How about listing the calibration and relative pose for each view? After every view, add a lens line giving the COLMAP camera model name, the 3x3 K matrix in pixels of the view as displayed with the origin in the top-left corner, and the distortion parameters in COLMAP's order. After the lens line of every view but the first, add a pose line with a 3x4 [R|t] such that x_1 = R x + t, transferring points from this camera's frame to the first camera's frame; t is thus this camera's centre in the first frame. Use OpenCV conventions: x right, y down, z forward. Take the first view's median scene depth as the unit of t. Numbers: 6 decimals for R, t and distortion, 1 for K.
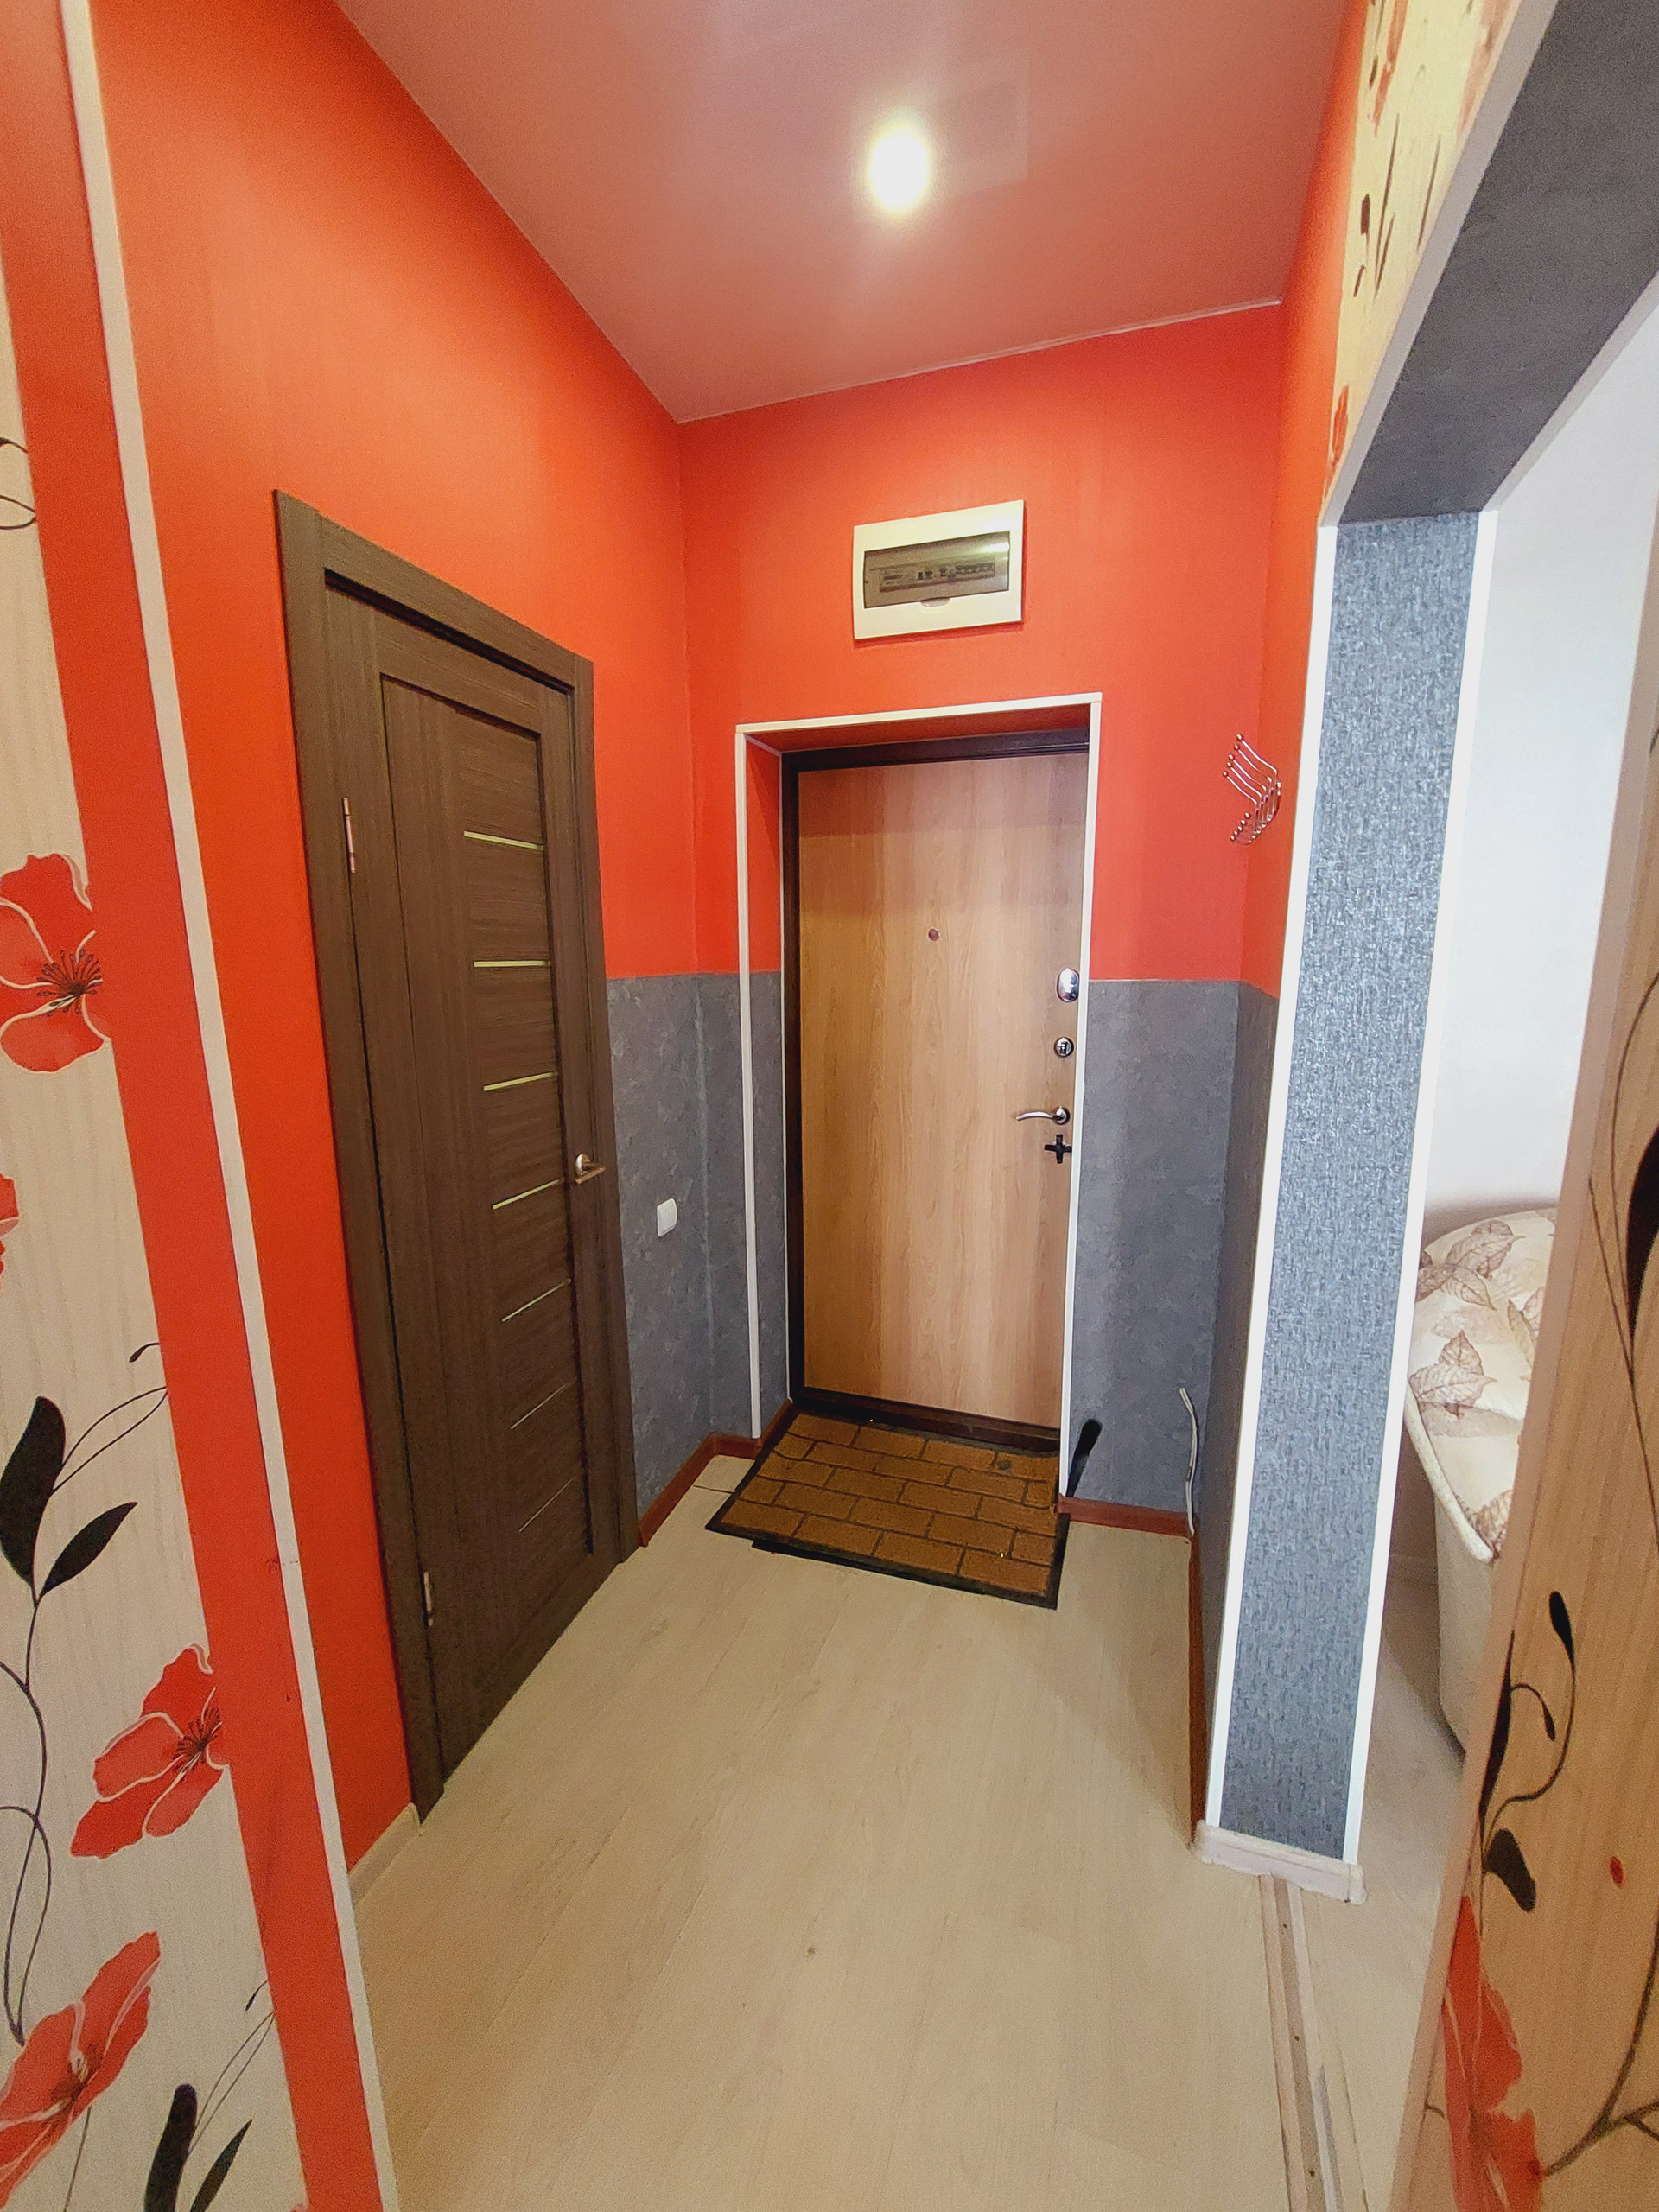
lens RADIAL K [[900.3, 0, 841.6], [0, 900.3, 1120.2], [0, 0, 1]] dist [-0.001213, -0.000030]
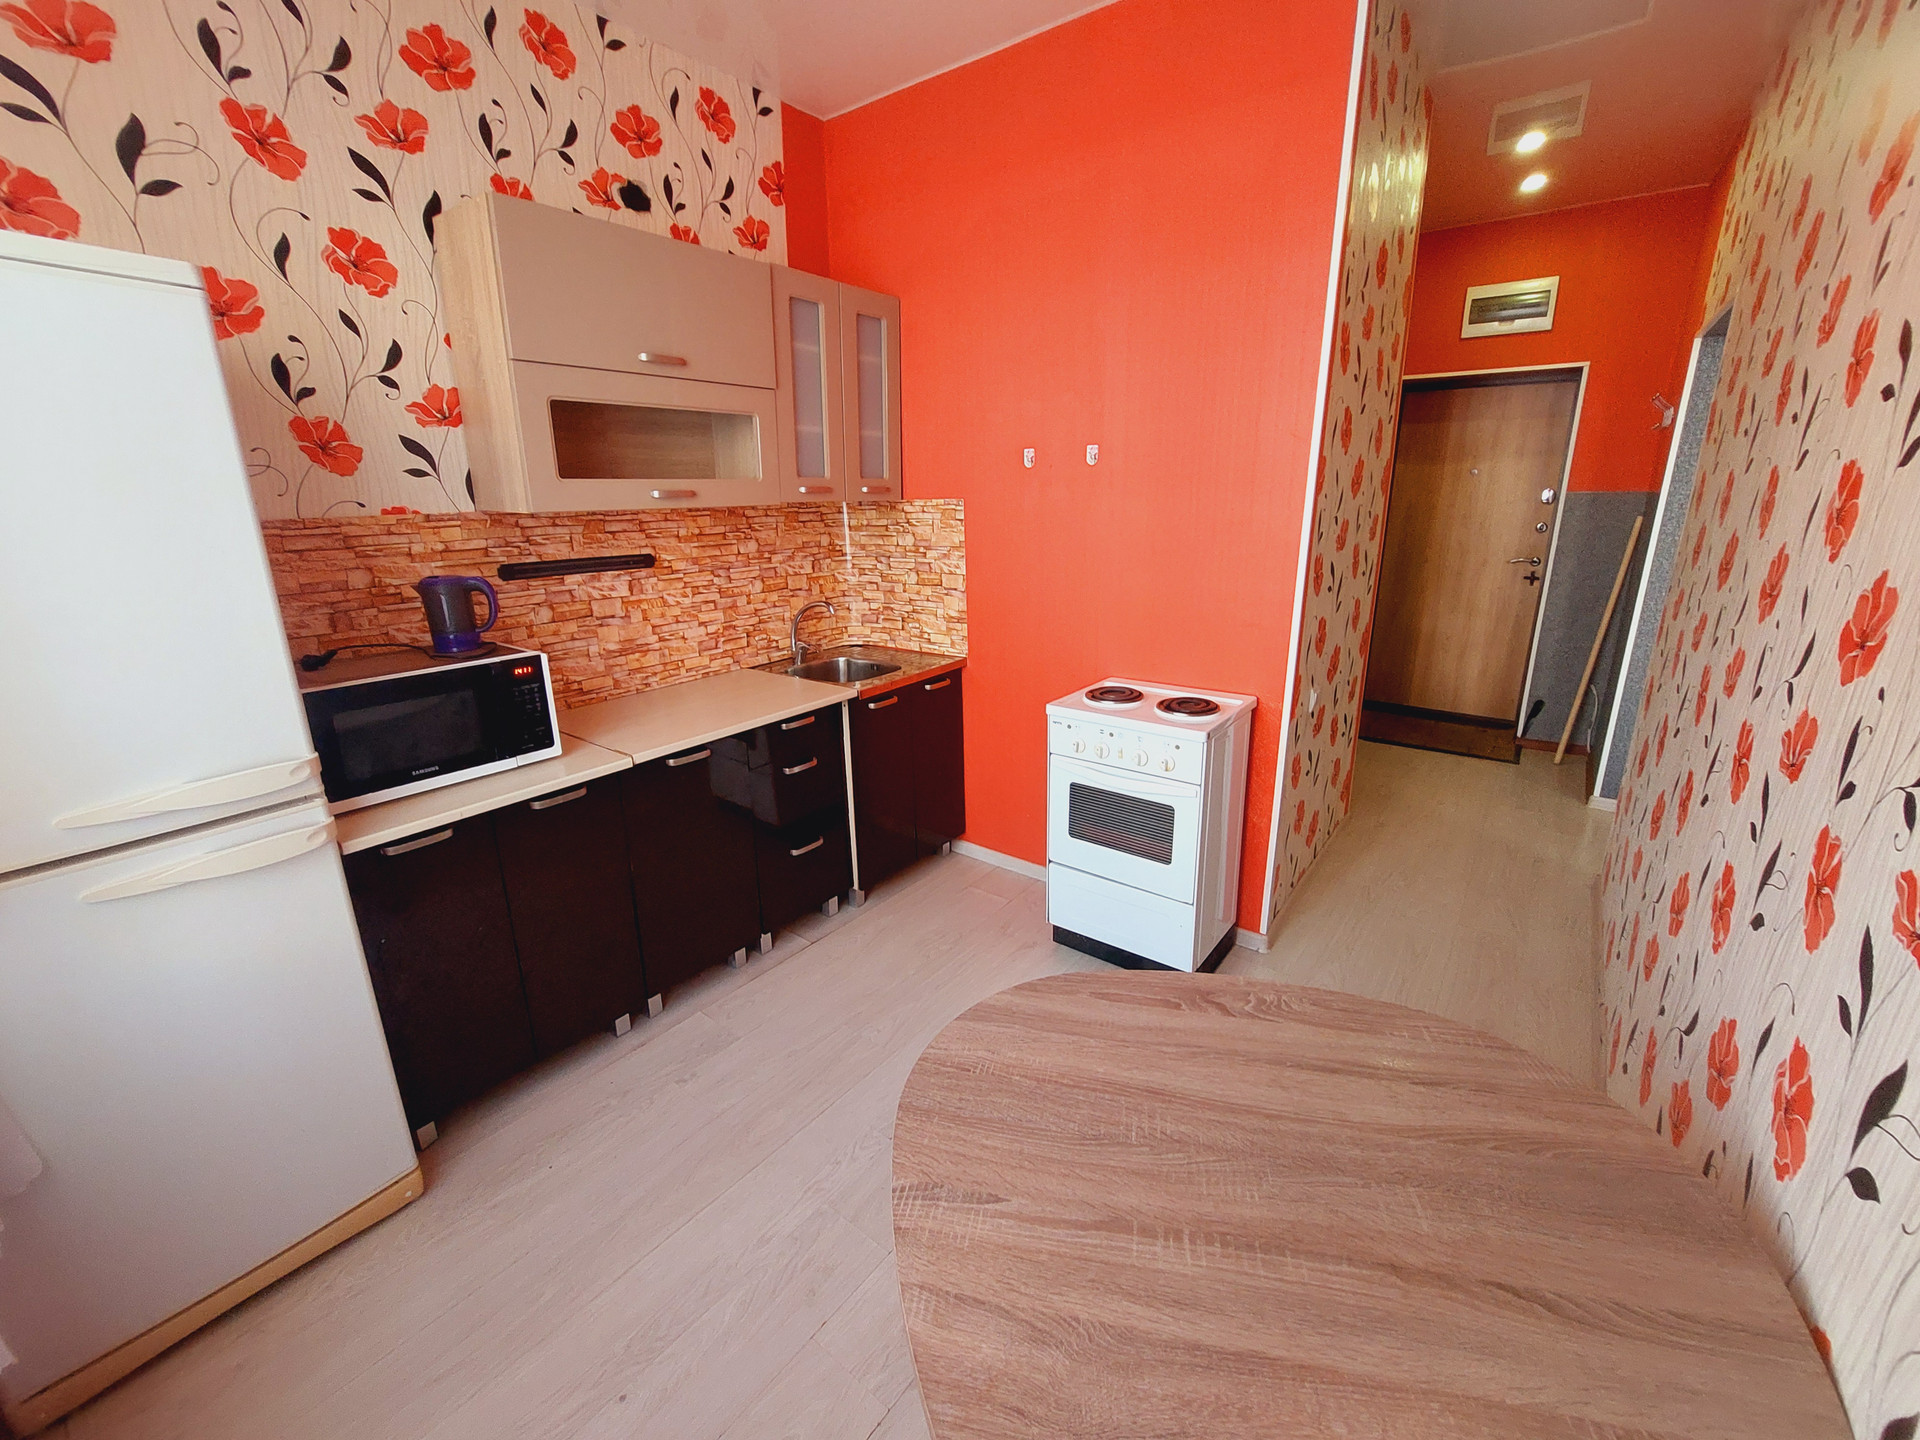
lens RADIAL K [[781.5, 0, 949.4], [0, 781.5, 702.0], [0, 0, 1]] dist [-0.001213, -0.000030]
pose [[0.950191, 0.077552, -0.301866, -0.503872], [-0.053855, 0.994833, 0.086061, 0.252134], [0.306980, -0.065518, 0.949458, -1.218111]]
